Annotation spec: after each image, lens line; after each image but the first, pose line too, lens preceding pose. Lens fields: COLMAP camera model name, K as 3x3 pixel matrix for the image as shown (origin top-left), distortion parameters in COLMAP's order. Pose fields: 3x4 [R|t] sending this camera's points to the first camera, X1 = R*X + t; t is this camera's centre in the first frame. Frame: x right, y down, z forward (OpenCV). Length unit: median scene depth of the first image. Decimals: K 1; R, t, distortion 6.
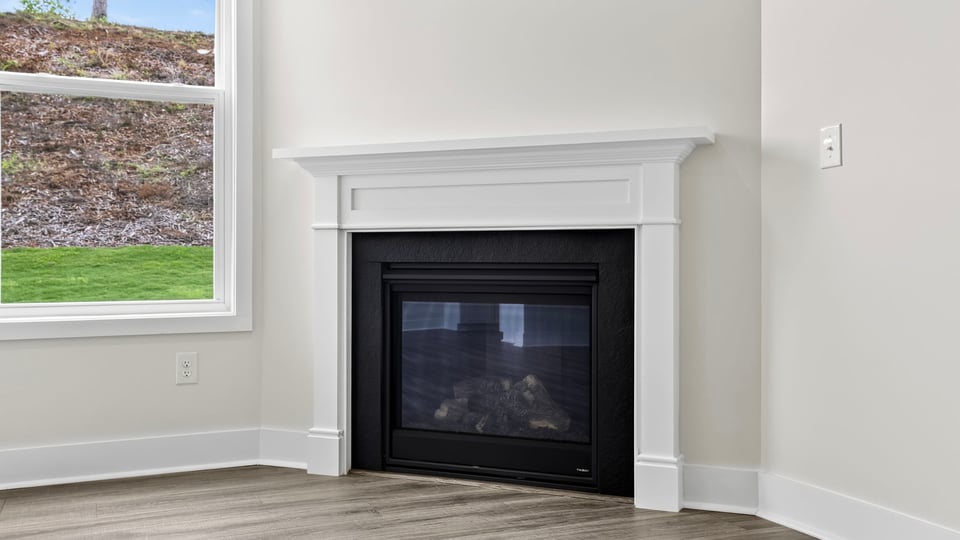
lens RADIAL K [[929.0, 0, 479.9], [0, 929.0, 256.1], [0, 0, 1]] dist [0.061475, -0.009256]
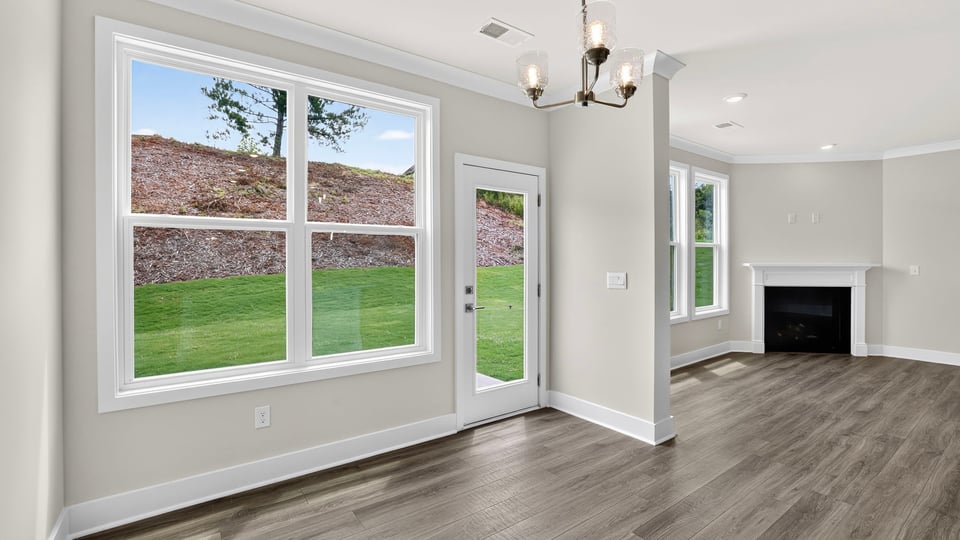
lens RADIAL K [[418.1, 0, 453.7], [0, 418.1, 253.9], [0, 0, 1]] dist [-0.035735, 0.000403]
pose [[0.976847, 0.002627, 0.213924, -1.681950], [-0.000809, 0.999963, -0.008583, -0.137899], [-0.213938, 0.008211, 0.976813, -0.295068]]
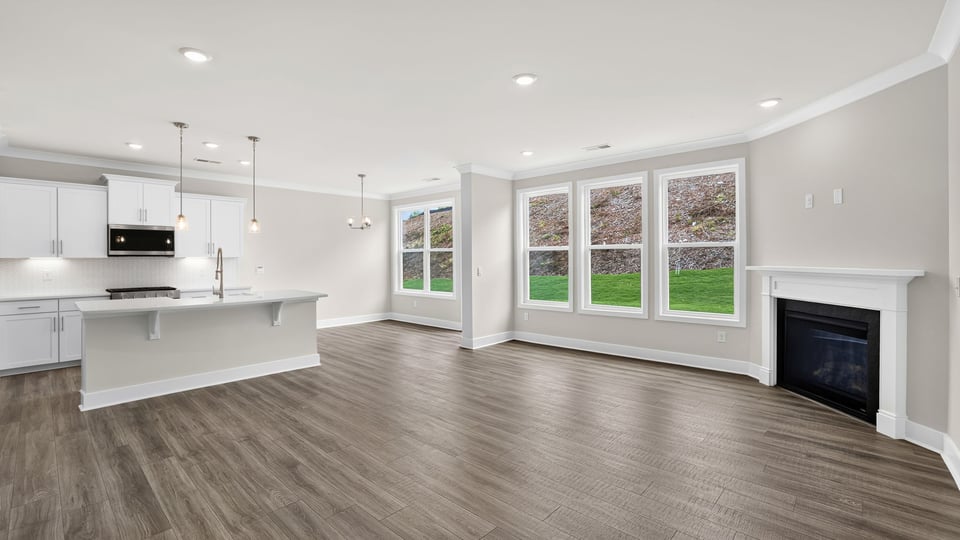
lens RADIAL K [[415.6, 0, 463.3], [0, 415.6, 262.1], [0, 0, 1]] dist [-0.026086, 0.001048]
pose [[0.412363, 0.006293, -0.910998, 0.572329], [0.006396, 0.999932, 0.009802, -0.146693], [0.910997, -0.009869, 0.412294, -0.308059]]
